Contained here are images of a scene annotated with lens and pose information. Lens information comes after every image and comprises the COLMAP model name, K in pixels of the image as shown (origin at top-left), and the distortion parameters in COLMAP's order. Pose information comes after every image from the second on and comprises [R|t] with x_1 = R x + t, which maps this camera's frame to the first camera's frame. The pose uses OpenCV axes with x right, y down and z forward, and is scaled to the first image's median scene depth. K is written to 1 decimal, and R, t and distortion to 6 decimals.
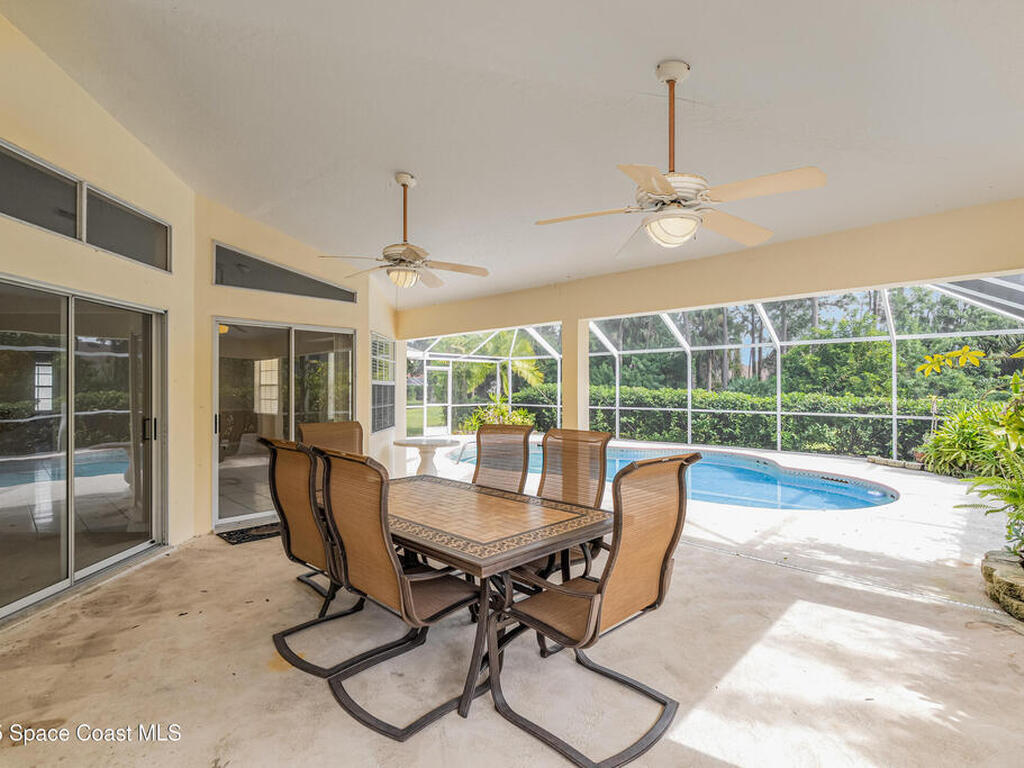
lens RADIAL K [[505.6, 0, 514.9], [0, 505.6, 385.7], [0, 0, 1]] dist [-0.000782, 0.001070]
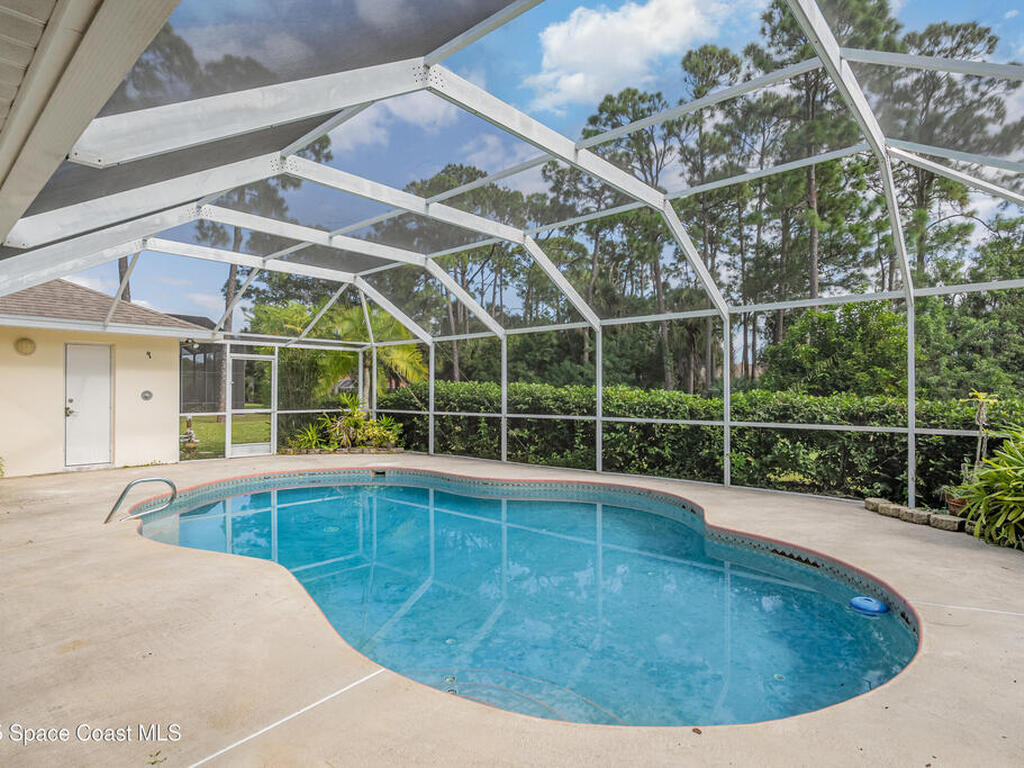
lens RADIAL K [[562.2, 0, 513.8], [0, 562.2, 389.1], [0, 0, 1]] dist [-0.001255, -0.000960]
pose [[0.999681, -0.000617, 0.025240, 0.219156], [0.000616, 1.000000, 0.000011, 0.010663], [-0.025240, 0.000004, 0.999681, 0.288954]]
